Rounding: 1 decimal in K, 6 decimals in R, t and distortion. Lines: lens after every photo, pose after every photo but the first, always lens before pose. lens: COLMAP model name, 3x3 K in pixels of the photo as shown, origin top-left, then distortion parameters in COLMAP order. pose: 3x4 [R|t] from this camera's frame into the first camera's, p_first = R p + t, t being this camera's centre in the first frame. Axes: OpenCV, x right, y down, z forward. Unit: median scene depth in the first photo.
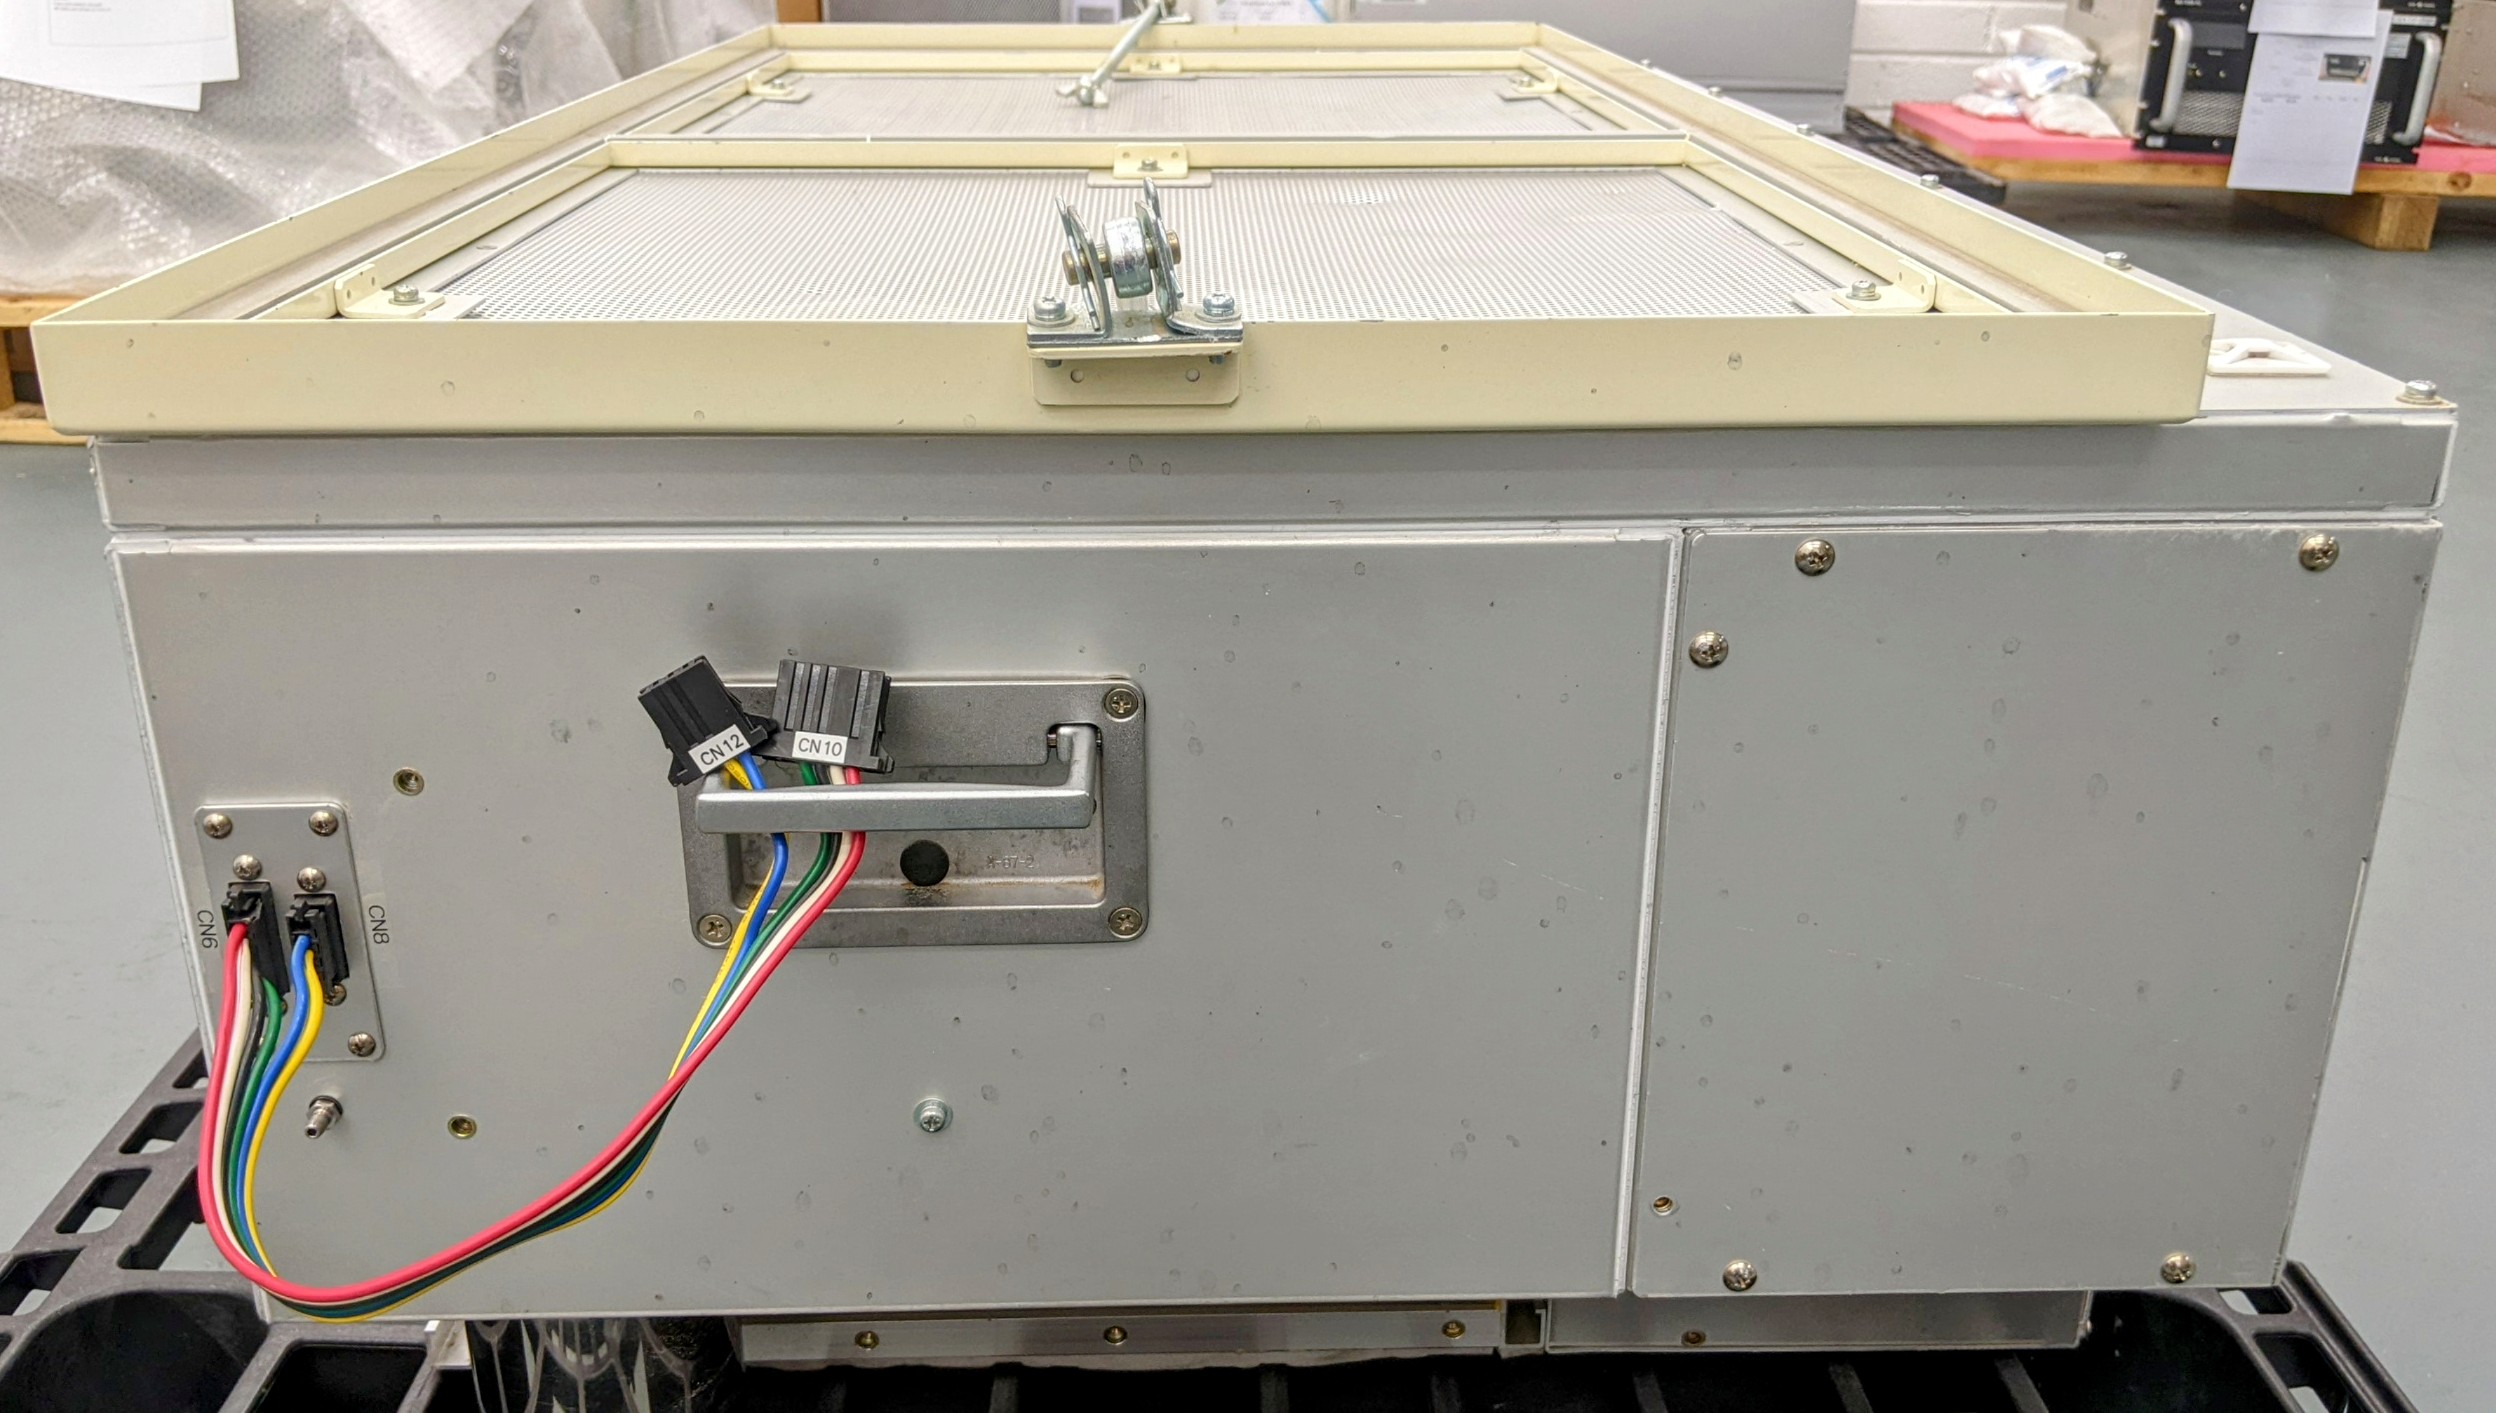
lens RADIAL K [[2206.7, 0, 1246.8], [0, 2206.7, 764.9], [0, 0, 1]] dist [-0.003335, -0.005984]
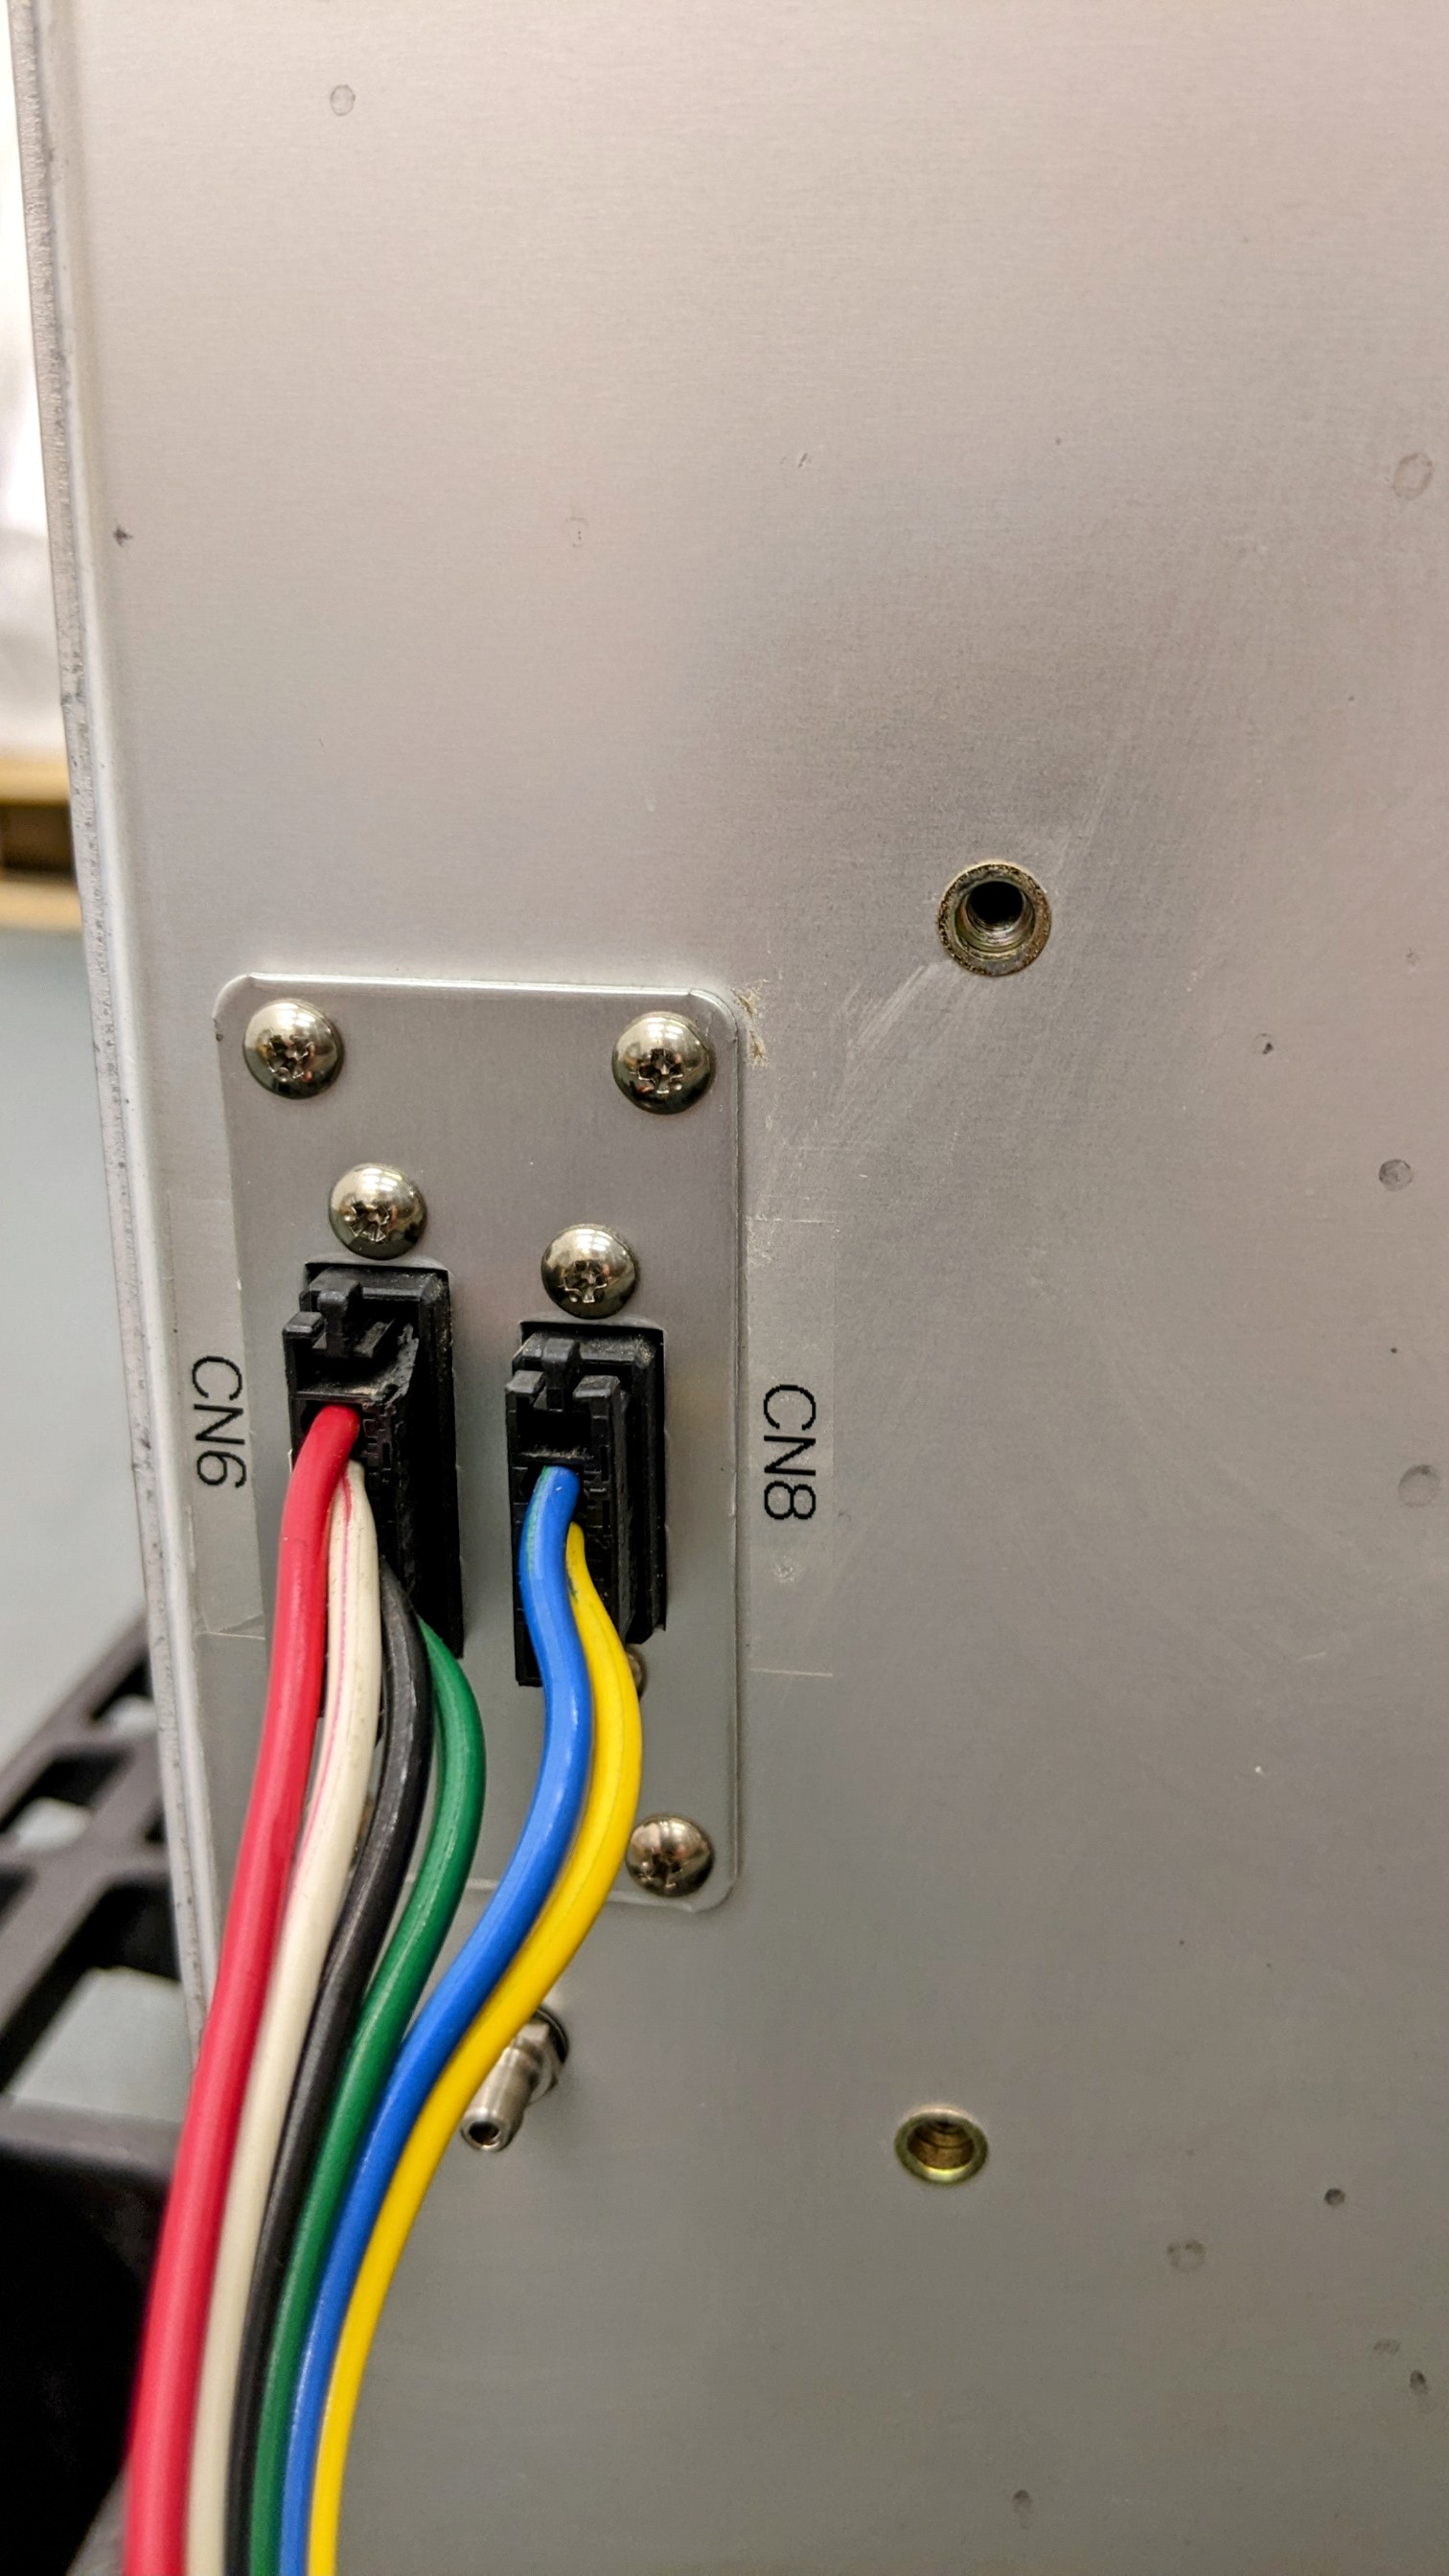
lens RADIAL K [[2119.1, 0, 724.5], [0, 2119.1, 1288.0], [0, 0, 1]] dist [0.082778, 0.001334]
pose [[0.981686, 0.068343, -0.177828, -0.360994], [-0.075698, 0.996520, -0.034898, 0.062513], [0.174824, 0.047720, 0.983443, 0.741381]]
